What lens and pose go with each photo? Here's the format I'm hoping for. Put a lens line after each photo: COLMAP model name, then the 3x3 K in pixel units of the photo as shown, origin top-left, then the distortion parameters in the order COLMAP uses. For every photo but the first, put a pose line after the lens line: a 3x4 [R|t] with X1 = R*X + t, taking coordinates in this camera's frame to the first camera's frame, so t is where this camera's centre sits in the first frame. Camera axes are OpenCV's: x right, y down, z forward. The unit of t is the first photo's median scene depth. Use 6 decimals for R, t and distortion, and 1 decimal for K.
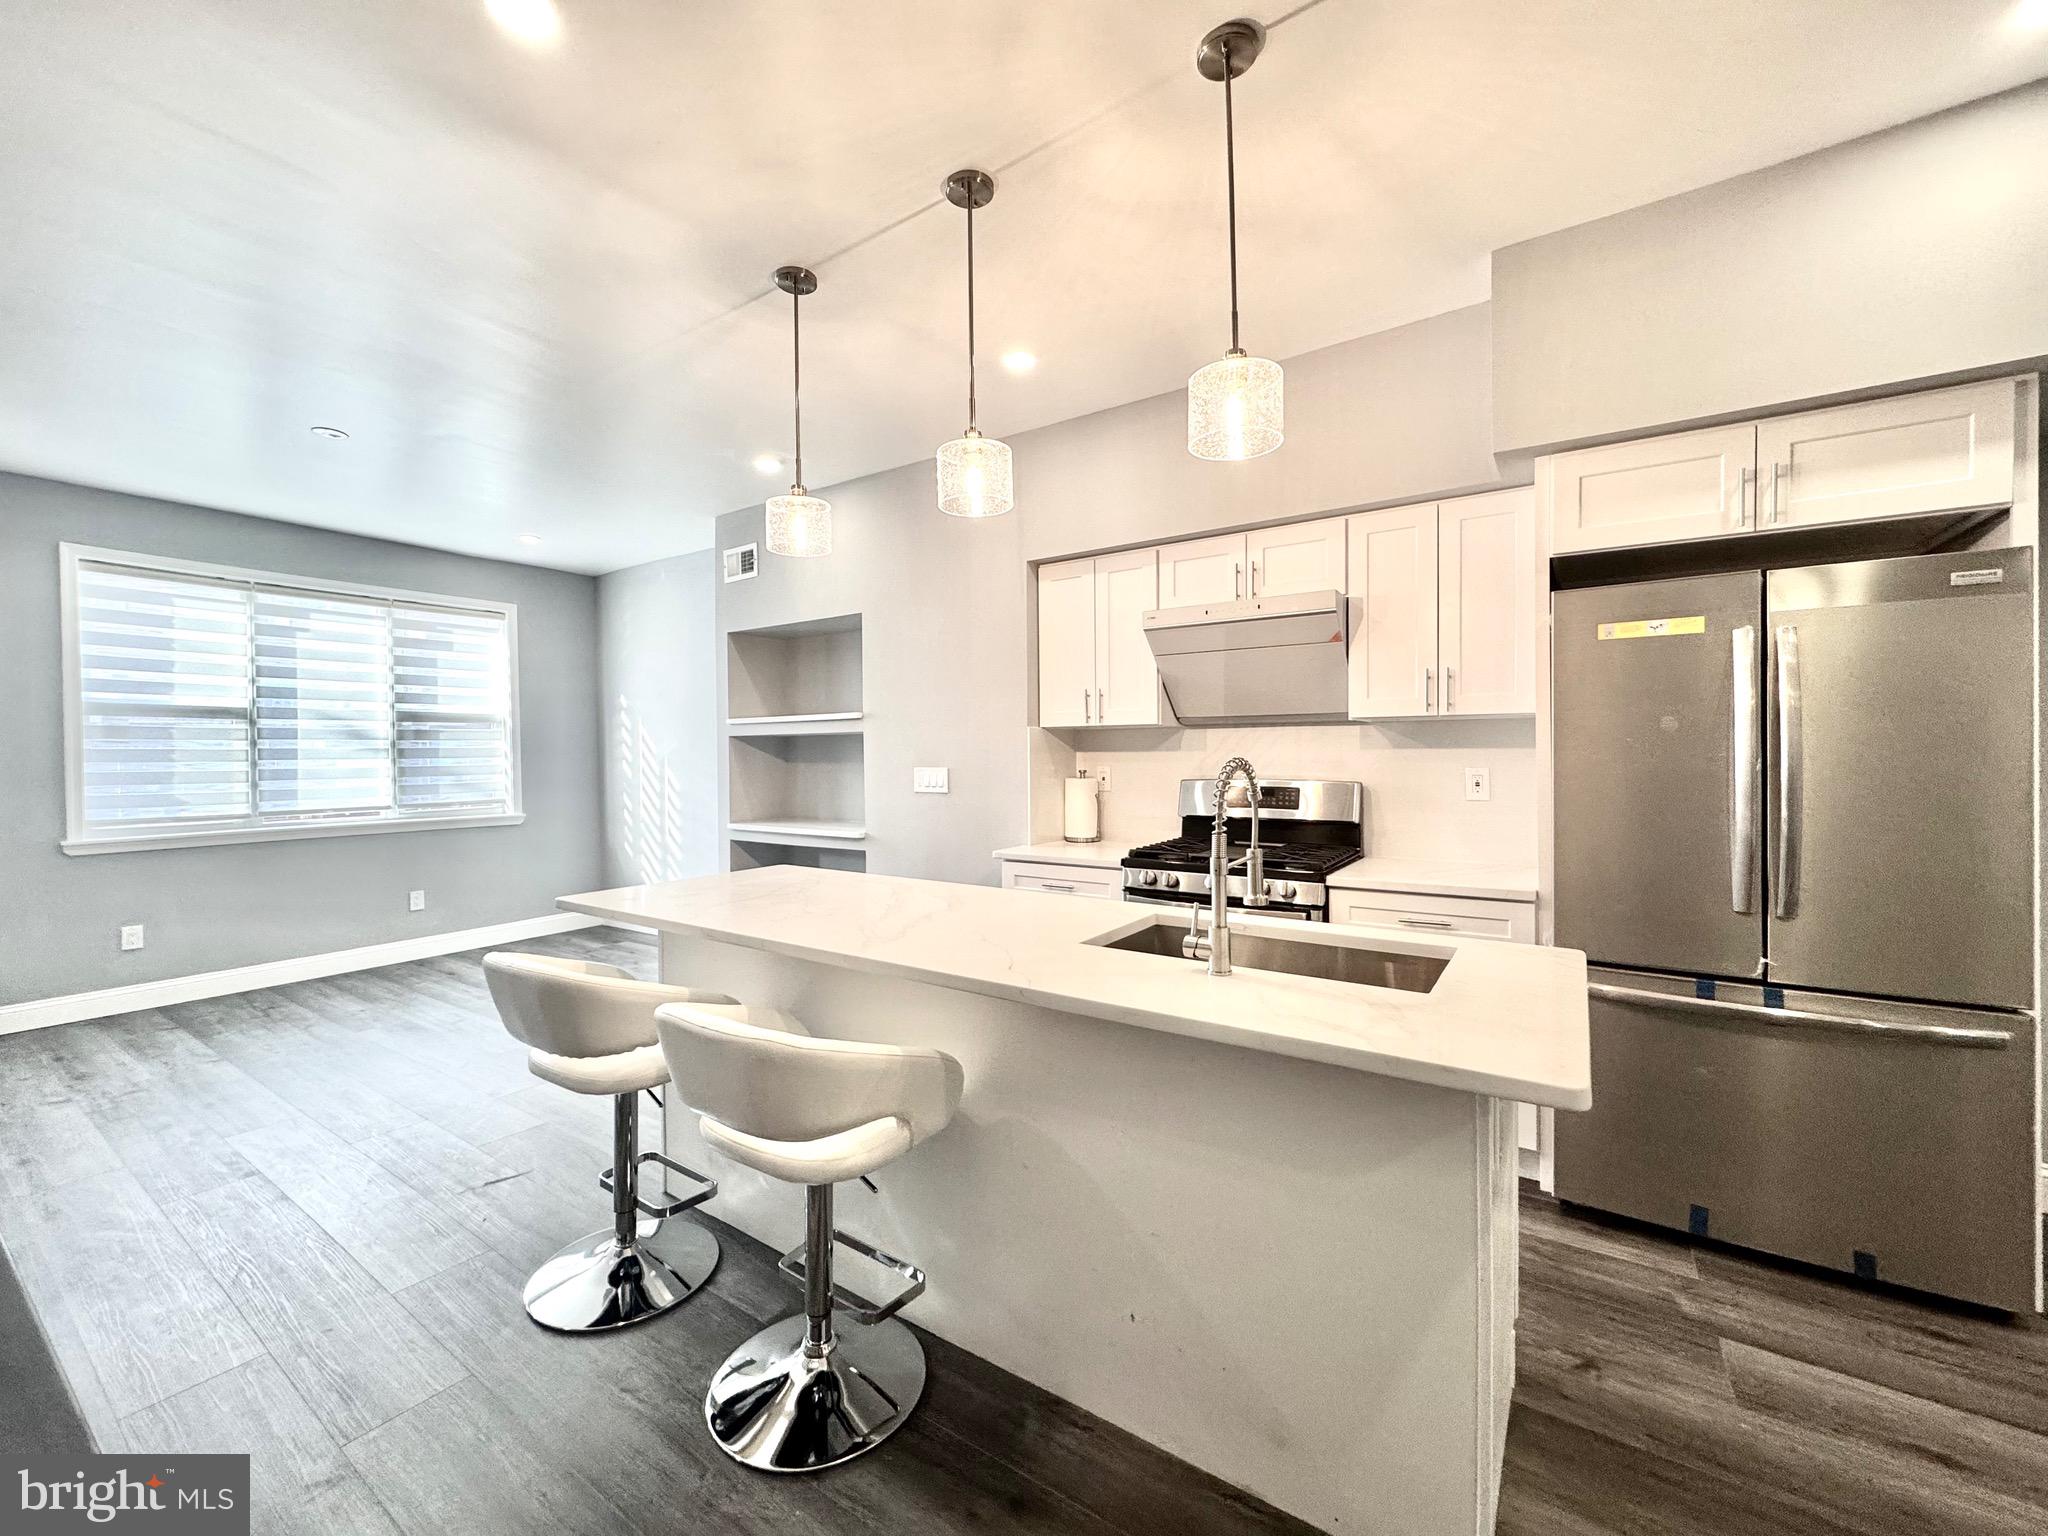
lens RADIAL K [[817.5, 0, 1022.6], [0, 817.5, 766.0], [0, 0, 1]] dist [-0.002804, 0.000523]
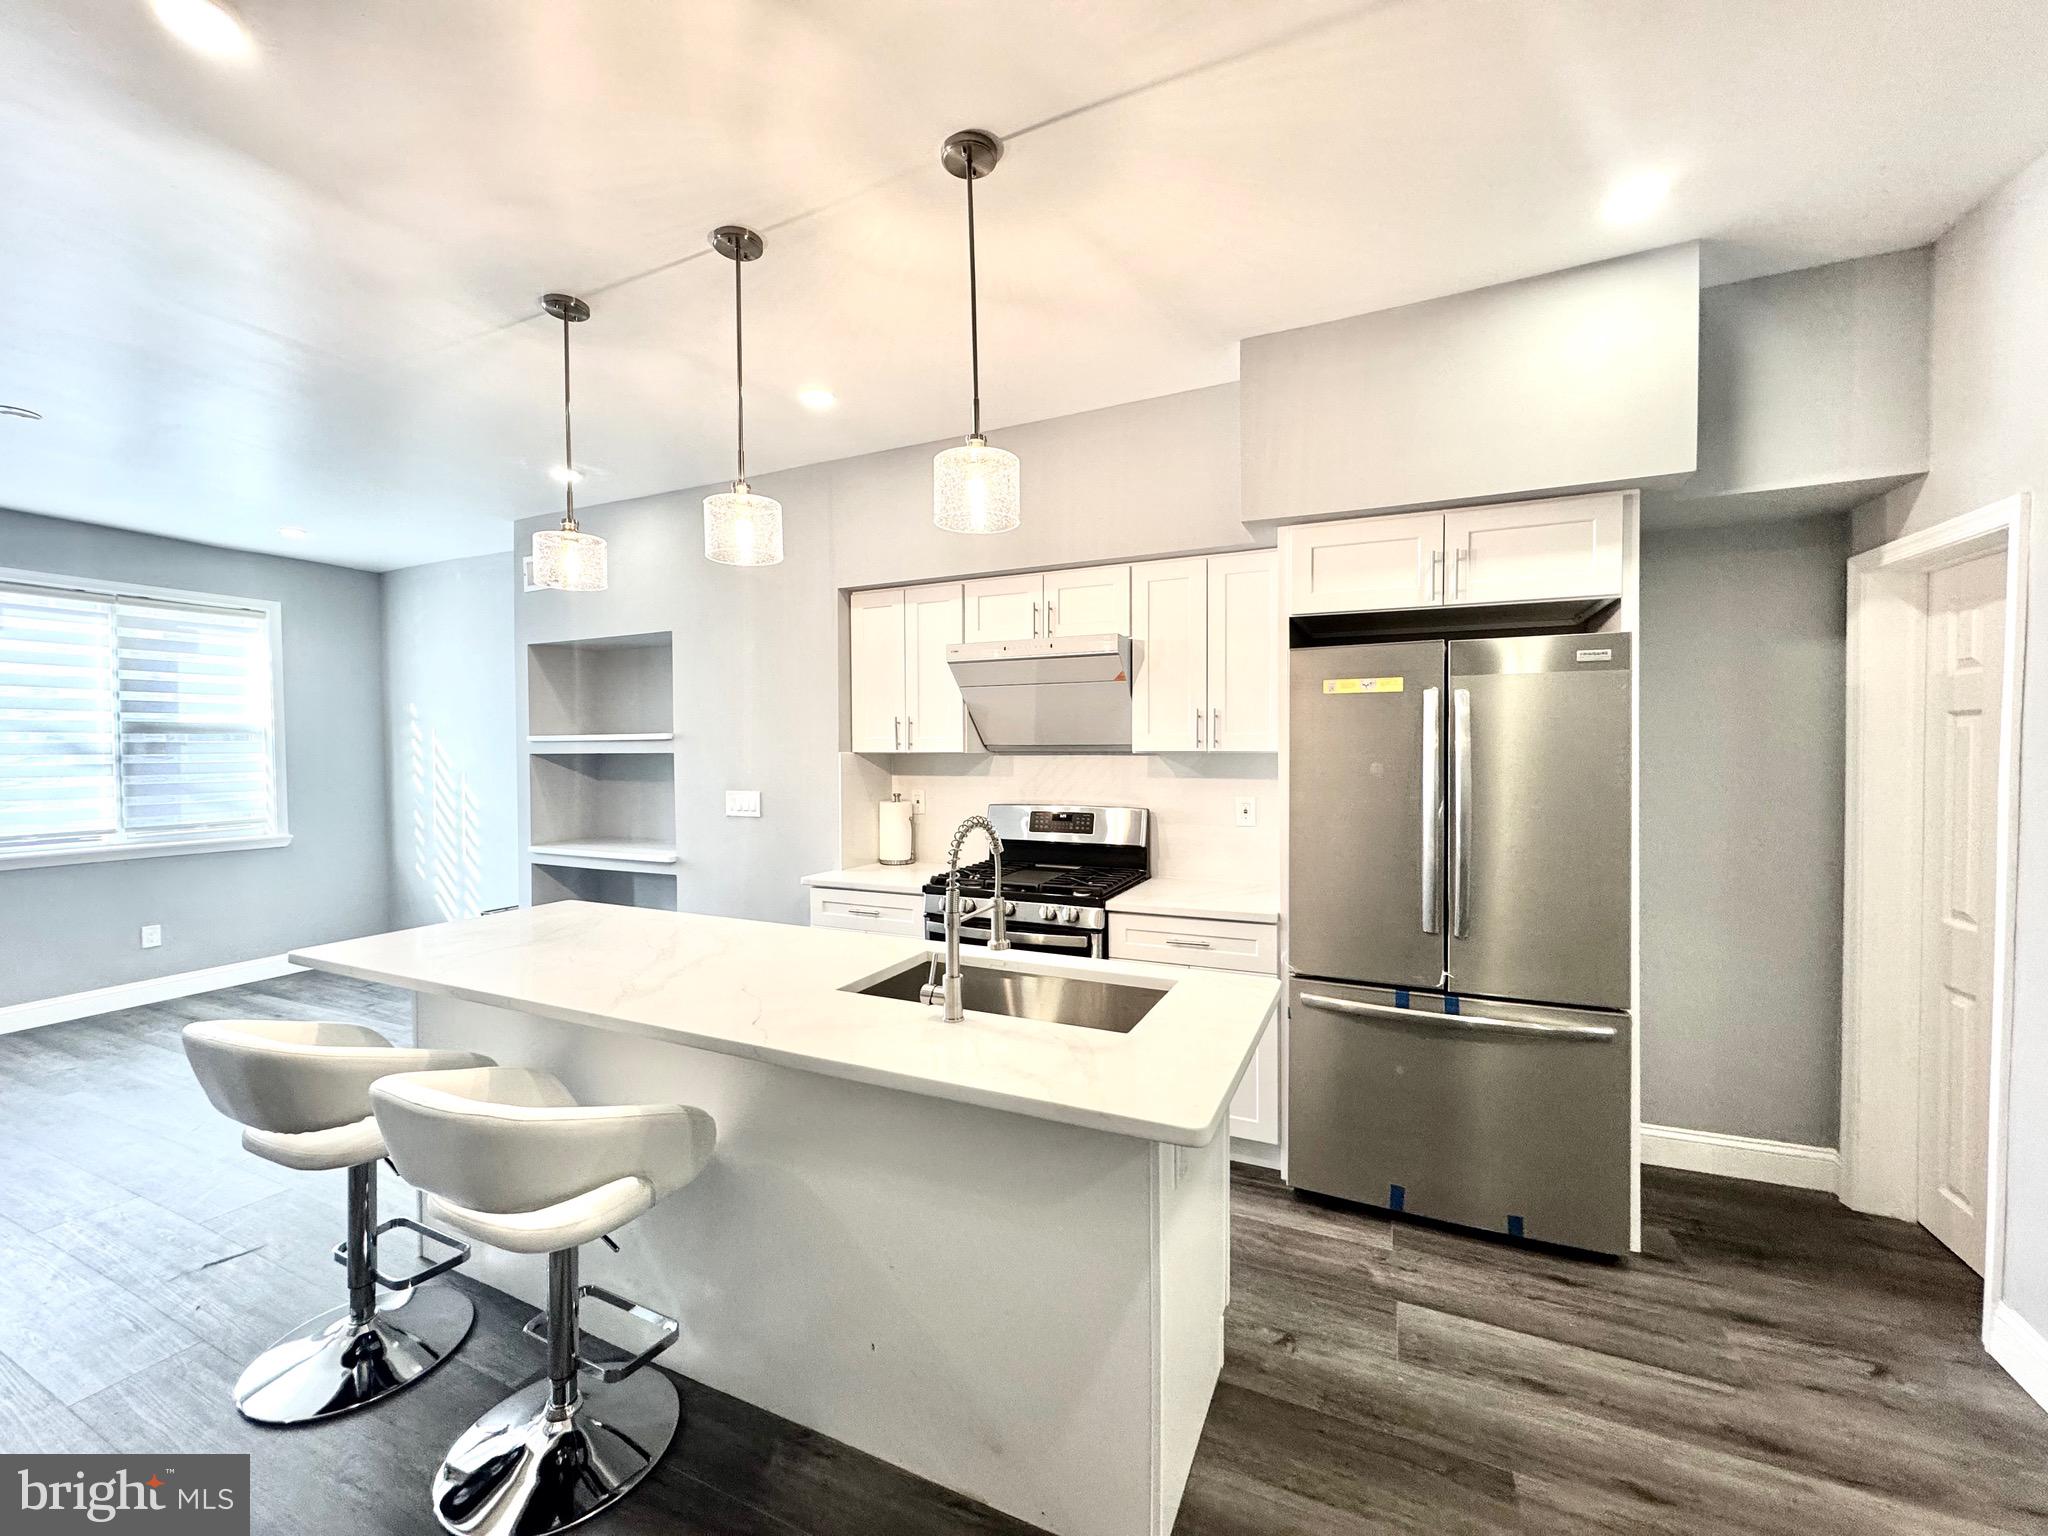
lens RADIAL K [[815.5, 0, 1021.6], [0, 815.5, 766.5], [0, 0, 1]] dist [-0.001600, 0.000136]
pose [[0.986660, 0.000139, 0.162795, 0.084661], [-0.000953, 0.999987, 0.004917, -0.046411], [-0.162793, -0.005006, 0.986648, -0.040076]]
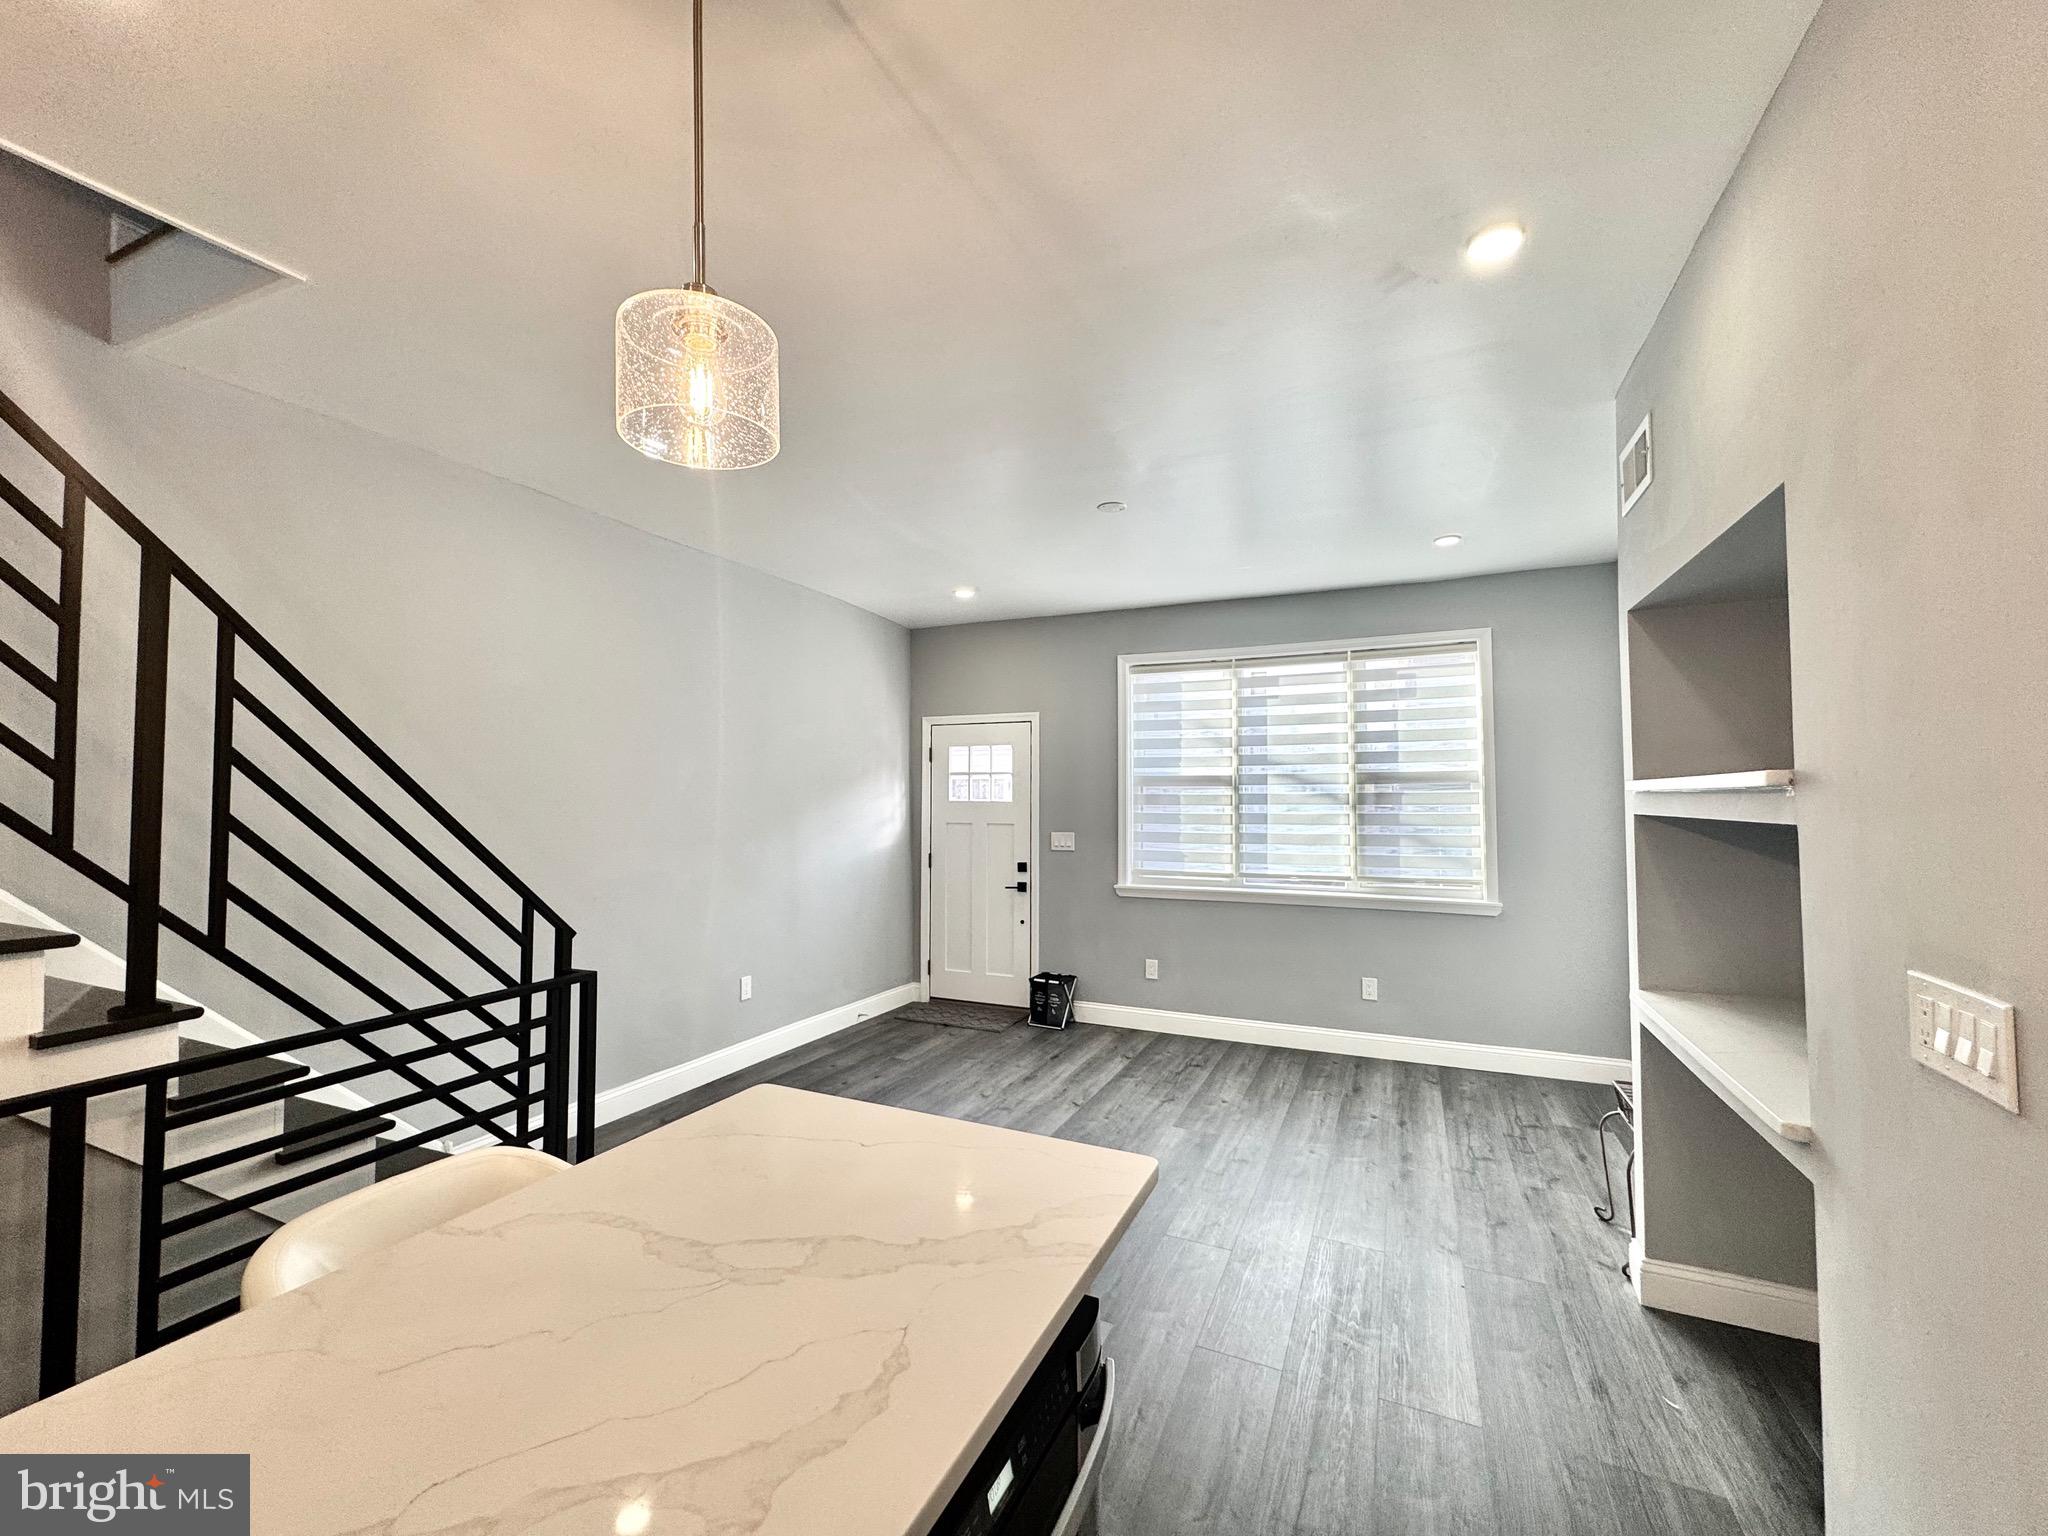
lens RADIAL K [[817.5, 0, 1022.6], [0, 817.5, 766.0], [0, 0, 1]] dist [-0.002804, 0.000523]
pose [[0.159907, -0.029568, -0.986689, 0.132859], [-0.016060, 0.999341, -0.032550, -0.076006], [0.987001, 0.021051, 0.159327, 0.948615]]
